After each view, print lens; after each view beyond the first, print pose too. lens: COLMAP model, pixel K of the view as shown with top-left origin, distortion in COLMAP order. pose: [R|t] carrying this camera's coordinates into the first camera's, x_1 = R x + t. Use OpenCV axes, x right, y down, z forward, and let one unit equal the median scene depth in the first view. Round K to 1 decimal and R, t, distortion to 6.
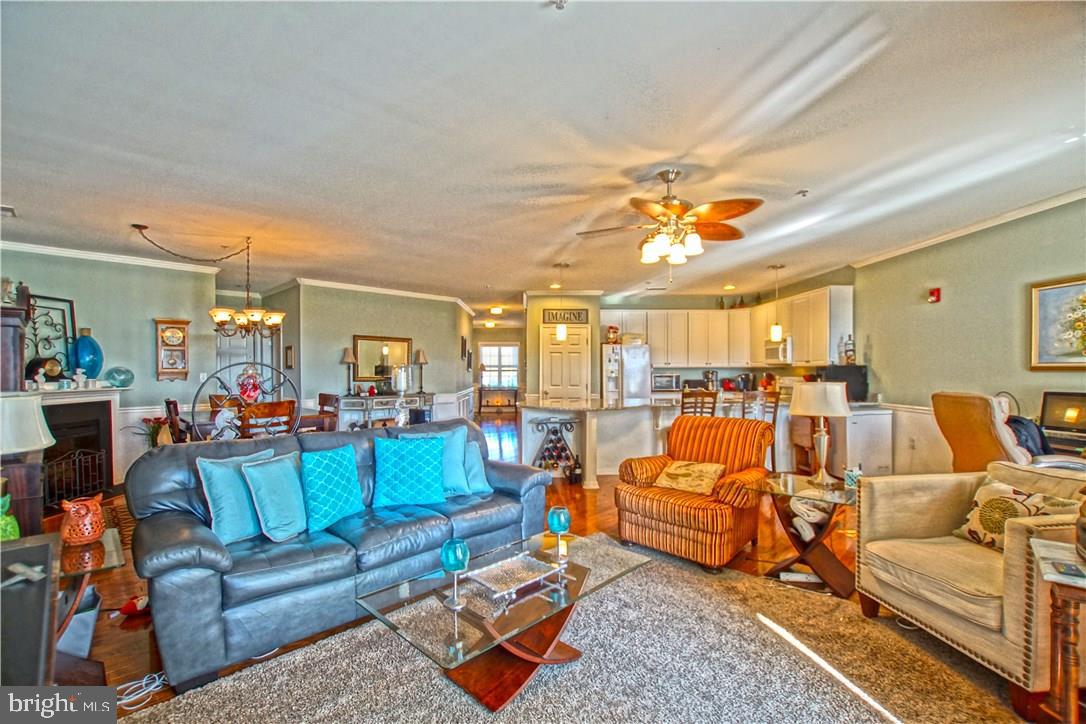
lens RADIAL K [[479.2, 0, 538.0], [0, 479.2, 371.1], [0, 0, 1]] dist [-0.025242, 0.000962]
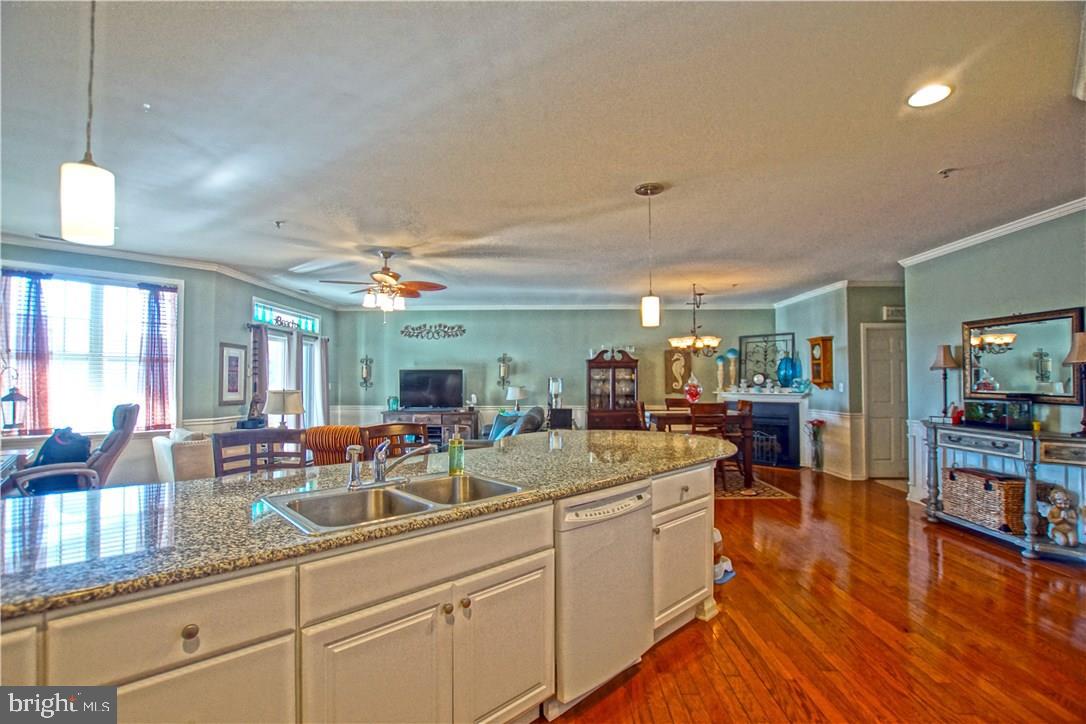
lens RADIAL K [[479.2, 0, 538.0], [0, 479.2, 371.1], [0, 0, 1]] dist [-0.025242, 0.000962]
pose [[-0.730773, -0.012547, -0.682506, 0.498396], [0.000550, 0.999820, -0.018970, -0.003481], [0.682621, -0.014238, -0.730634, 1.283166]]
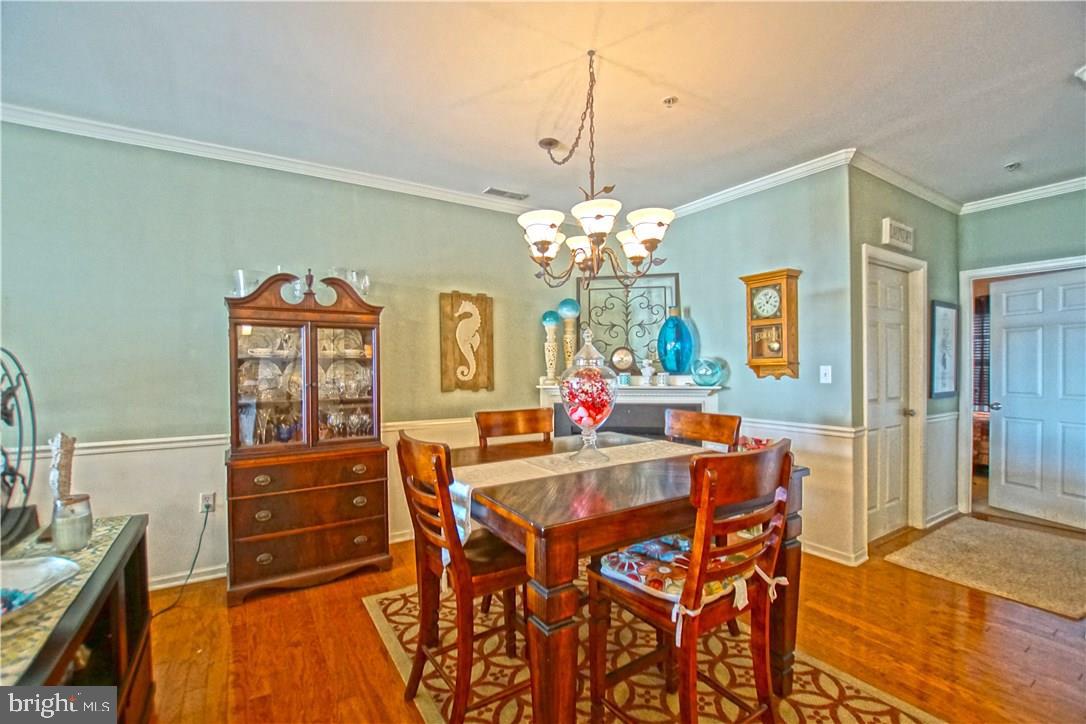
lens RADIAL K [[479.2, 0, 538.0], [0, 479.2, 371.1], [0, 0, 1]] dist [-0.025242, 0.000962]
pose [[-0.223922, 0.015695, -0.974481, -0.134794], [0.003688, 0.999877, 0.015257, 0.000469], [0.974600, -0.000177, -0.223953, 0.792559]]
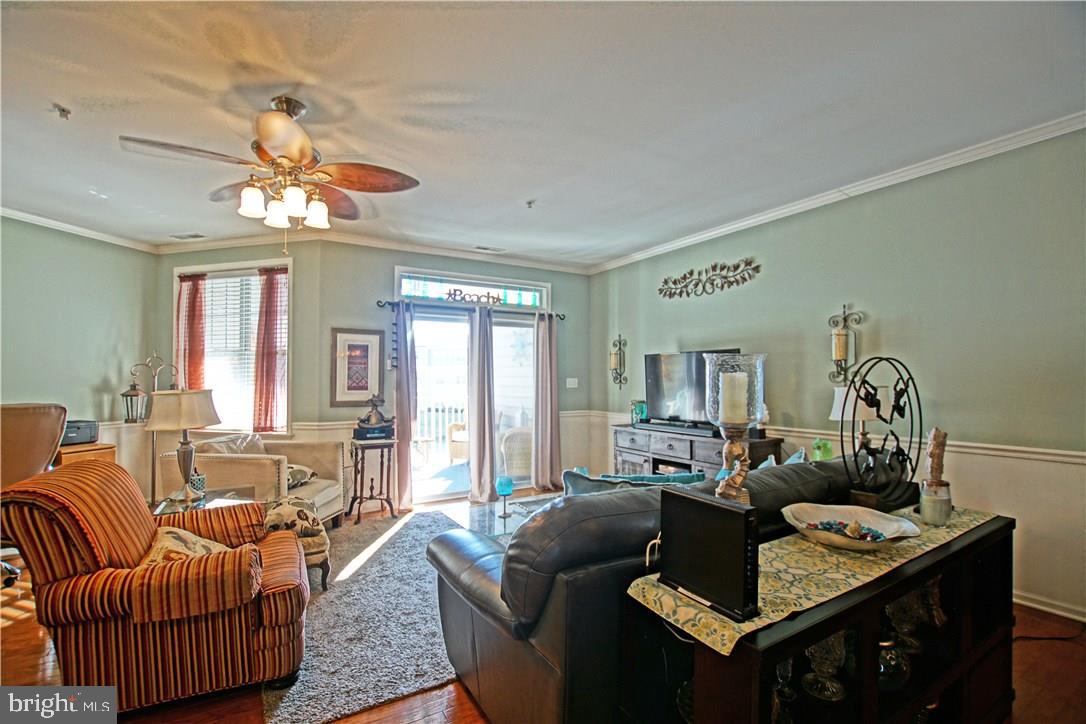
lens RADIAL K [[479.2, 0, 538.0], [0, 479.2, 371.1], [0, 0, 1]] dist [-0.025242, 0.000962]
pose [[-0.972050, 0.011230, 0.234506, -0.143406], [0.008921, 0.999901, -0.010906, 0.001003], [-0.234606, -0.008509, -0.972053, 0.843925]]
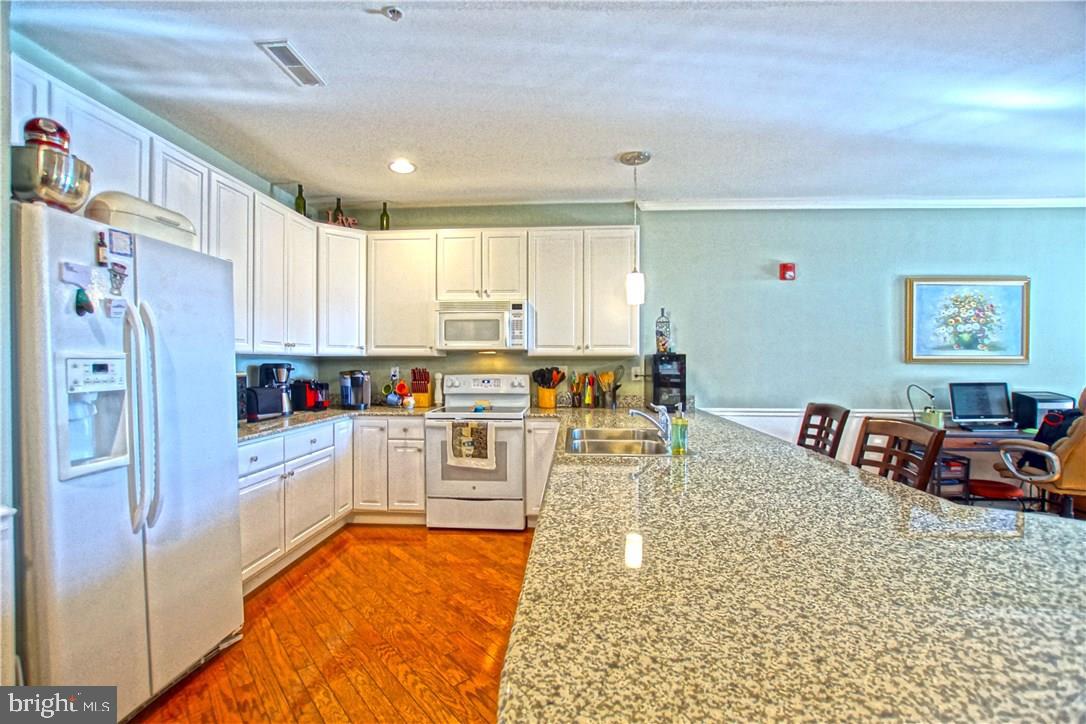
lens RADIAL K [[479.2, 0, 538.0], [0, 479.2, 371.1], [0, 0, 1]] dist [-0.025242, 0.000962]
pose [[0.081608, -0.011369, 0.996600, -0.016283], [0.002320, 0.999934, 0.011217, 0.002063], [-0.996662, 0.001397, 0.081629, 1.070839]]
